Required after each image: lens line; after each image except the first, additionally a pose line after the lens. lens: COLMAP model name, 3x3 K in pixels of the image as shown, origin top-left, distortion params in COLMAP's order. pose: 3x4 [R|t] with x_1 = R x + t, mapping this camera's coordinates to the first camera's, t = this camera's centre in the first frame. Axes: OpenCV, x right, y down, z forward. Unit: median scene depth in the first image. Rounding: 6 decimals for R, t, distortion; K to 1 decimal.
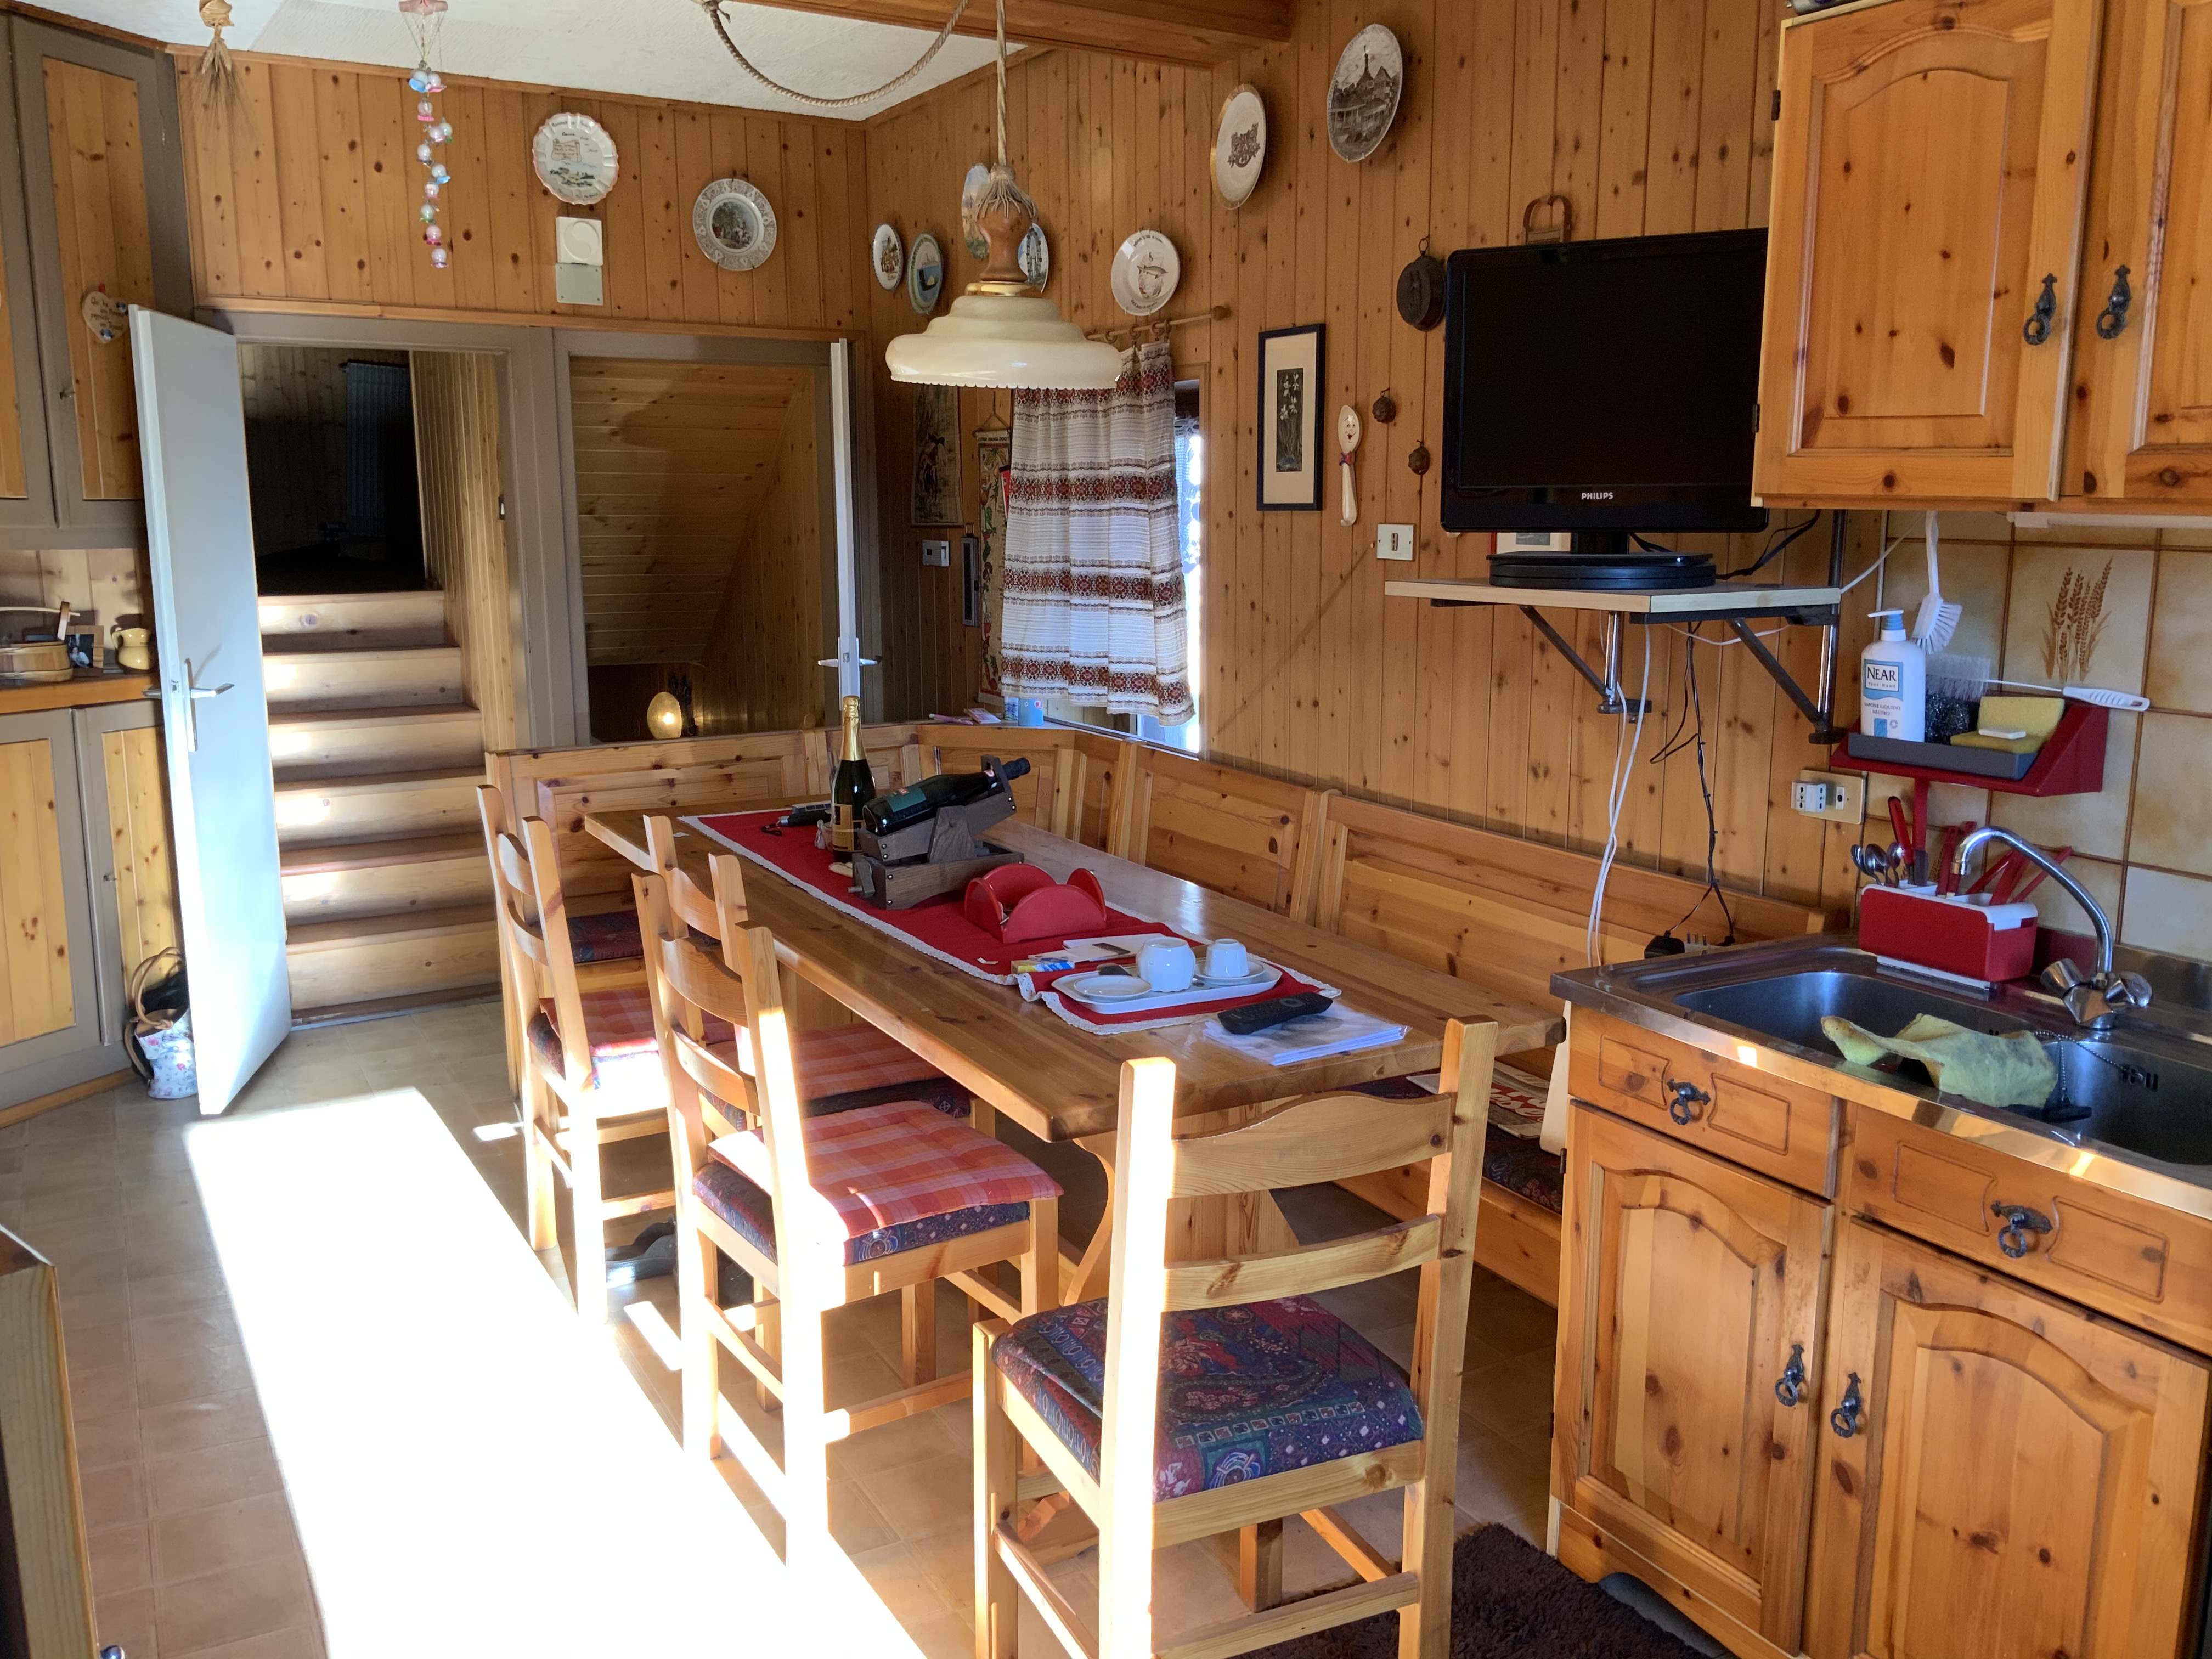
lens RADIAL K [[1866.6, 0, 1106.0], [0, 1866.6, 829.5], [0, 0, 1]] dist [0.101483, -0.153394]
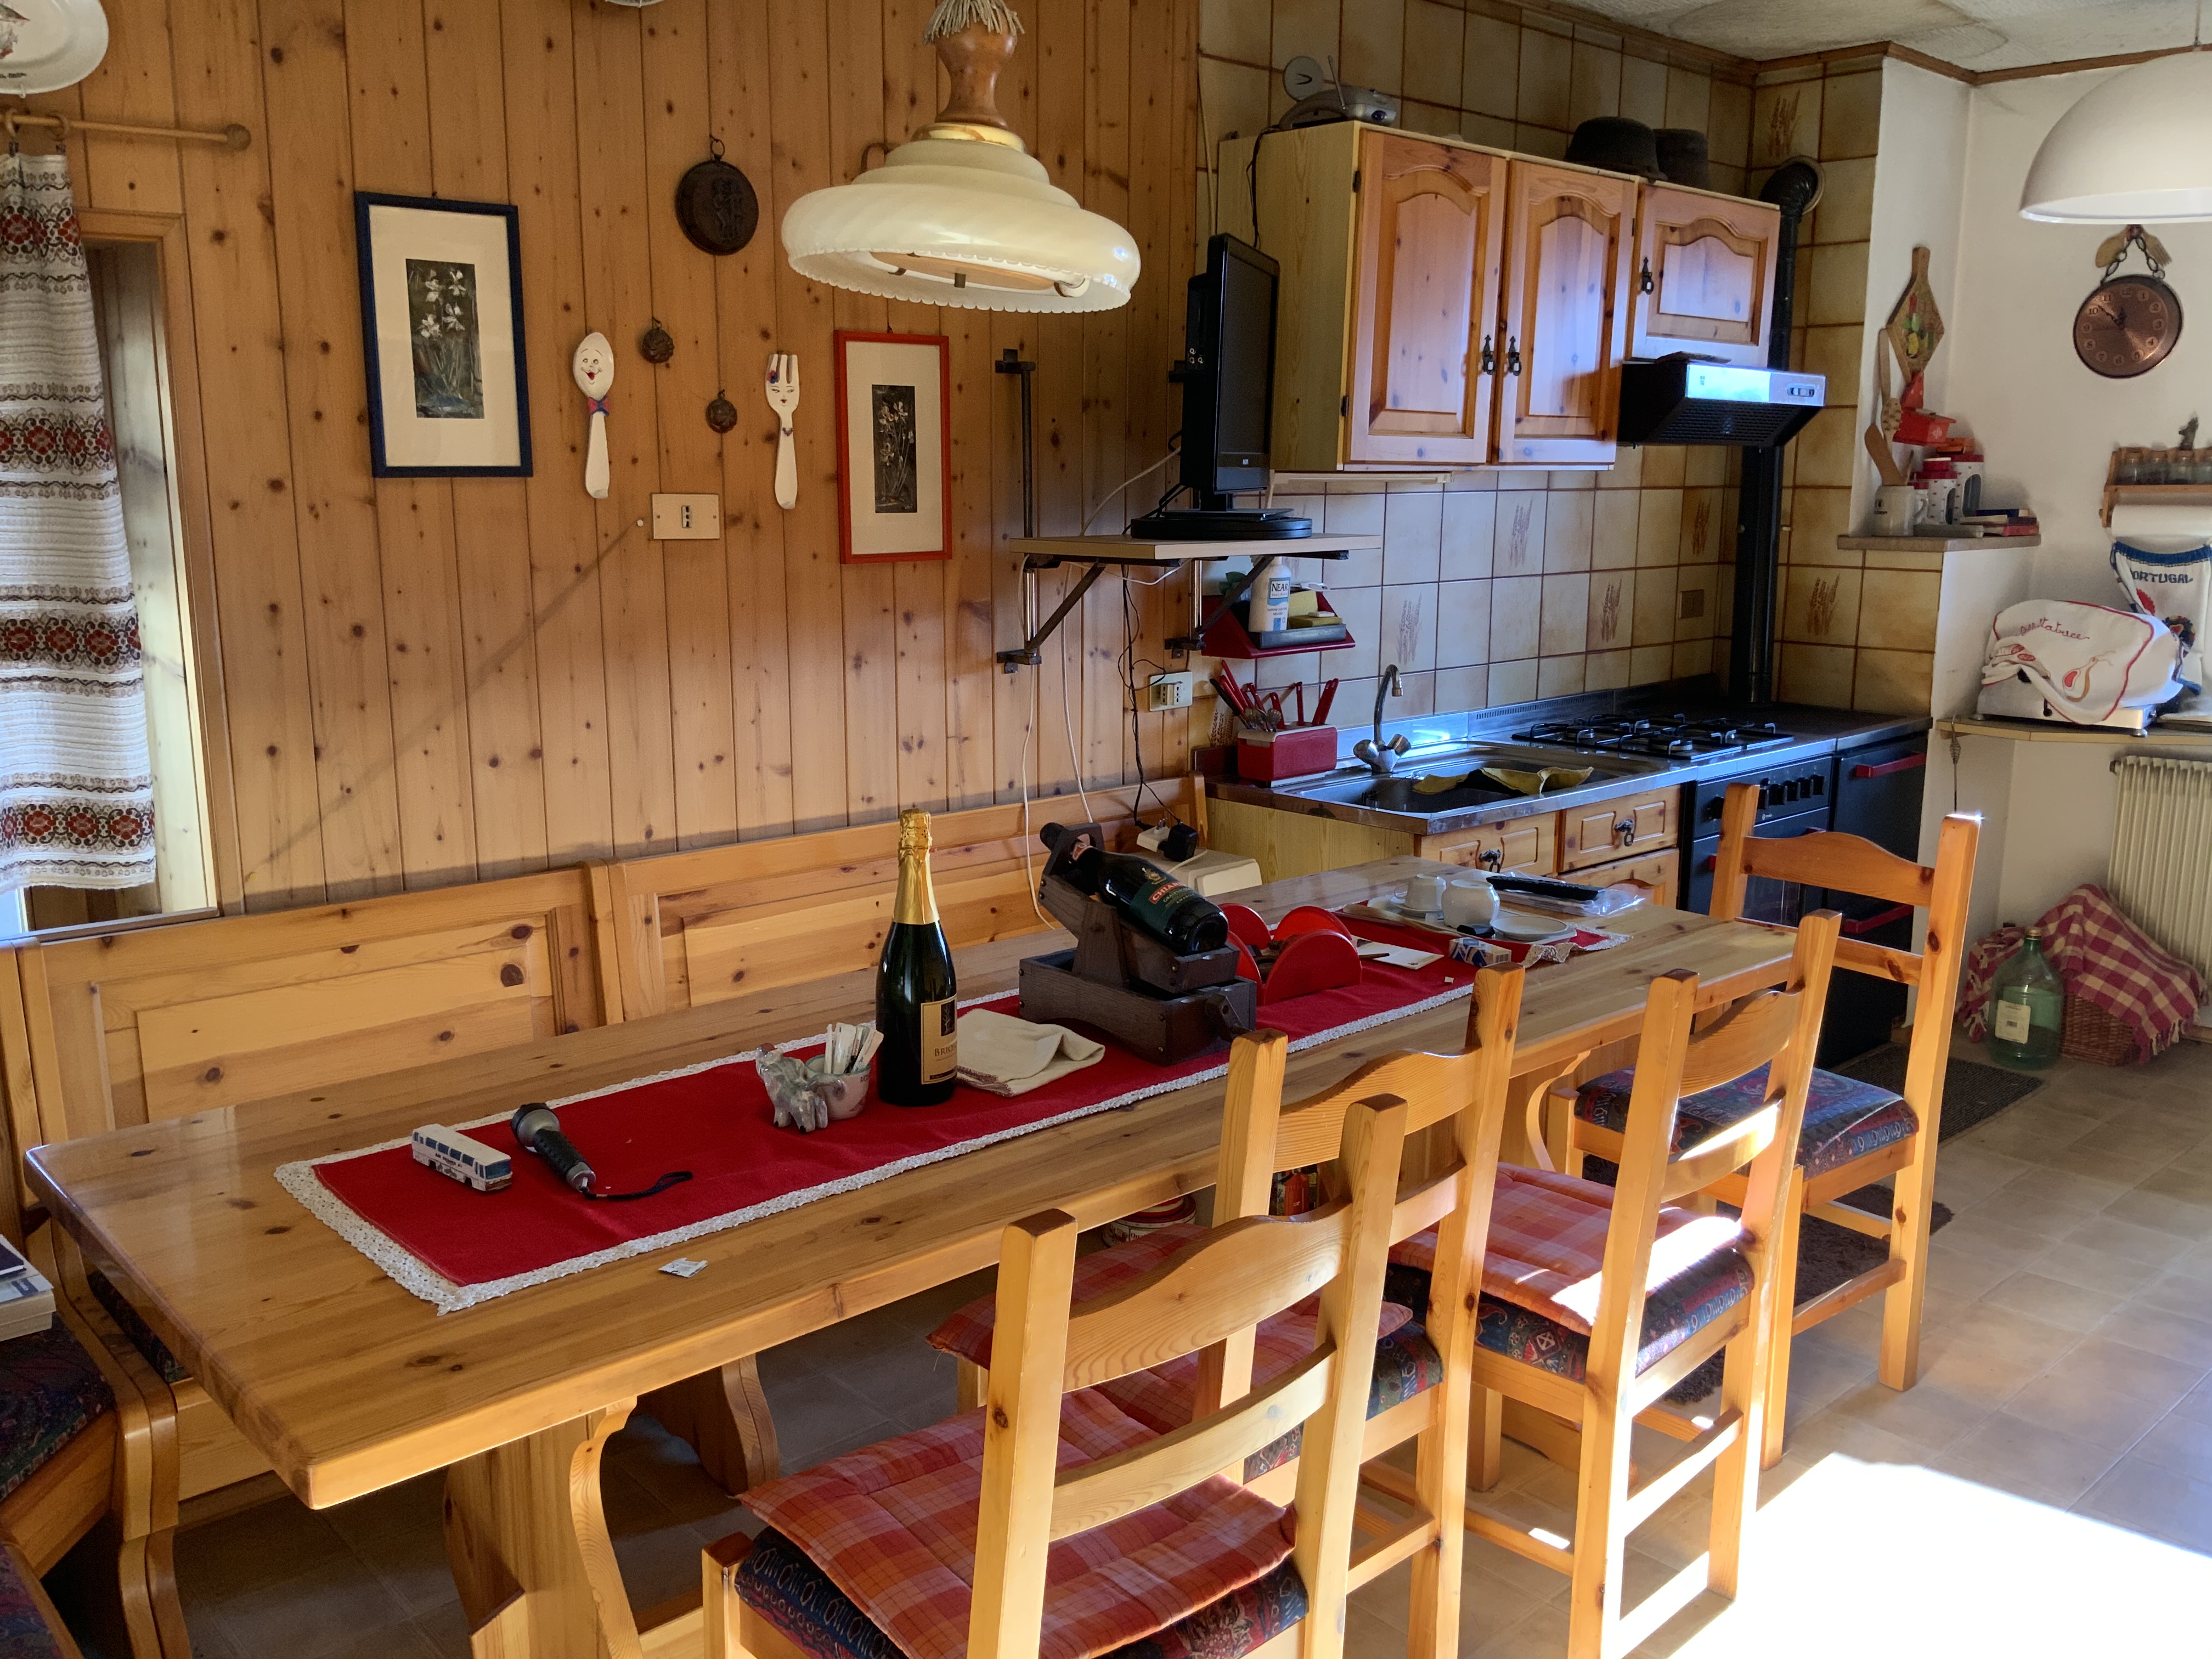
lens RADIAL K [[1866.6, 0, 1106.0], [0, 1866.6, 829.5], [0, 0, 1]] dist [0.101483, -0.153394]
pose [[-0.245193, -0.183776, 0.951896, -0.625246], [0.171108, 0.958251, 0.229078, -0.167074], [-0.954255, 0.219045, -0.203511, 0.957255]]
